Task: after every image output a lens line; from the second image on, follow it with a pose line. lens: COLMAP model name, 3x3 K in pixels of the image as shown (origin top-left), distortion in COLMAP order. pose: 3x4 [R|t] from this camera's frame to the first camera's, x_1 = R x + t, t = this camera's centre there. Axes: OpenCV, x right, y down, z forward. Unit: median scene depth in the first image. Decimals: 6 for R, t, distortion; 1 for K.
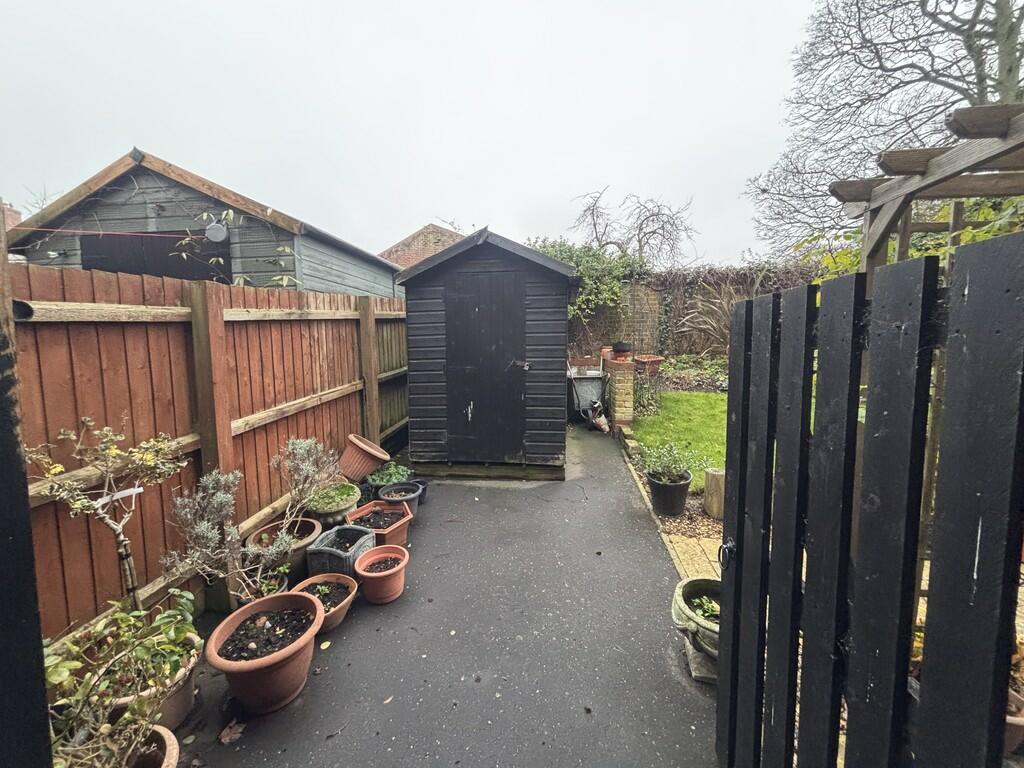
lens RADIAL K [[413.2, 0, 507.4], [0, 413.2, 383.7], [0, 0, 1]] dist [-0.004365, 0.002058]
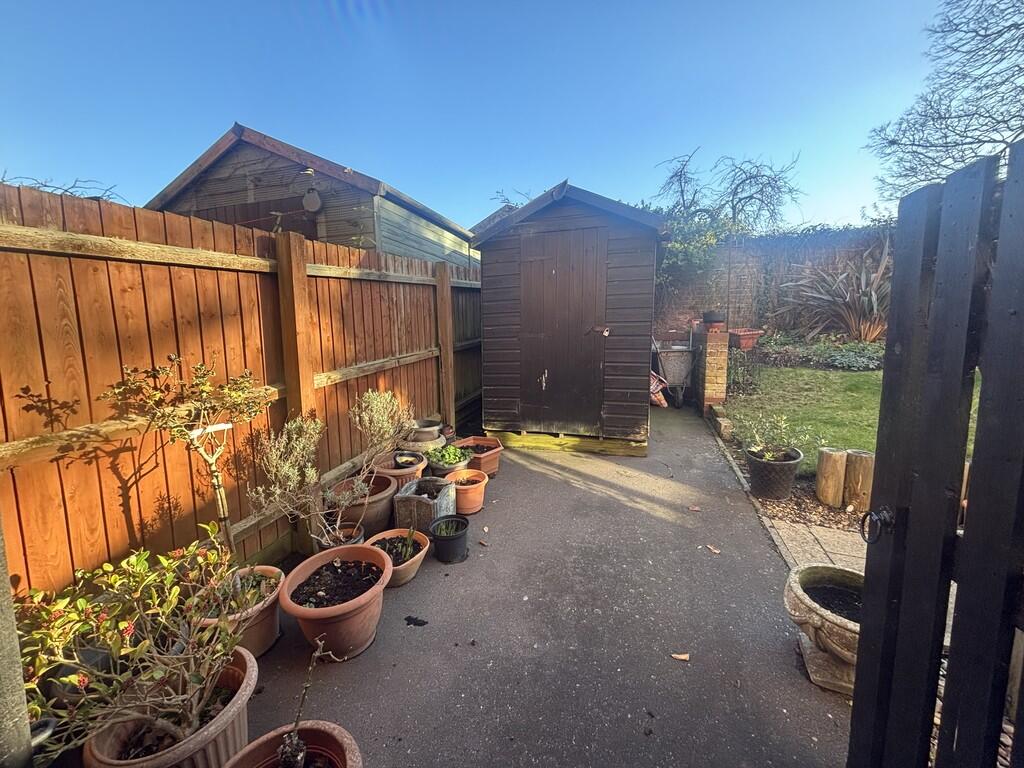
lens RADIAL K [[413.2, 0, 507.3], [0, 413.2, 379.6], [0, 0, 1]] dist [-0.004365, 0.002058]
pose [[0.984265, 0.017631, -0.175819, -0.009067], [-0.012979, 0.999536, 0.027573, 0.046316], [0.176224, -0.024857, 0.984036, 0.045666]]
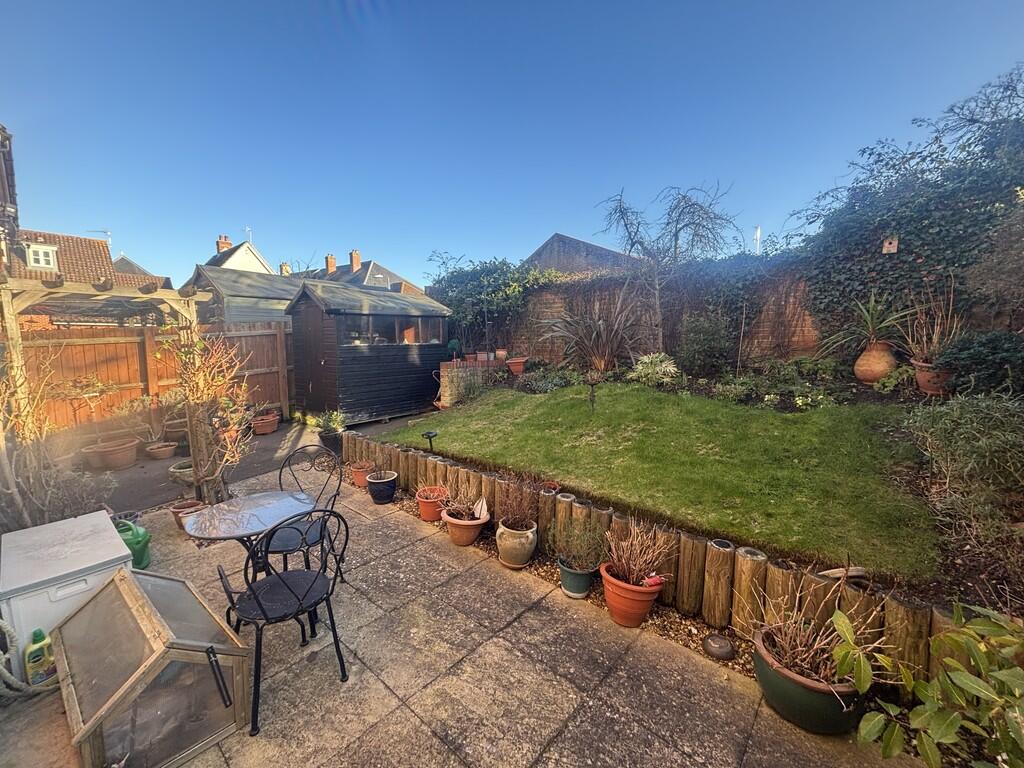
lens RADIAL K [[413.2, 0, 506.8], [0, 413.2, 385.3], [0, 0, 1]] dist [-0.004365, 0.002058]
pose [[0.836304, 0.069270, -0.543873, 1.704784], [-0.054952, 0.997582, 0.042558, -0.067931], [0.545506, -0.005704, 0.838088, -0.009627]]
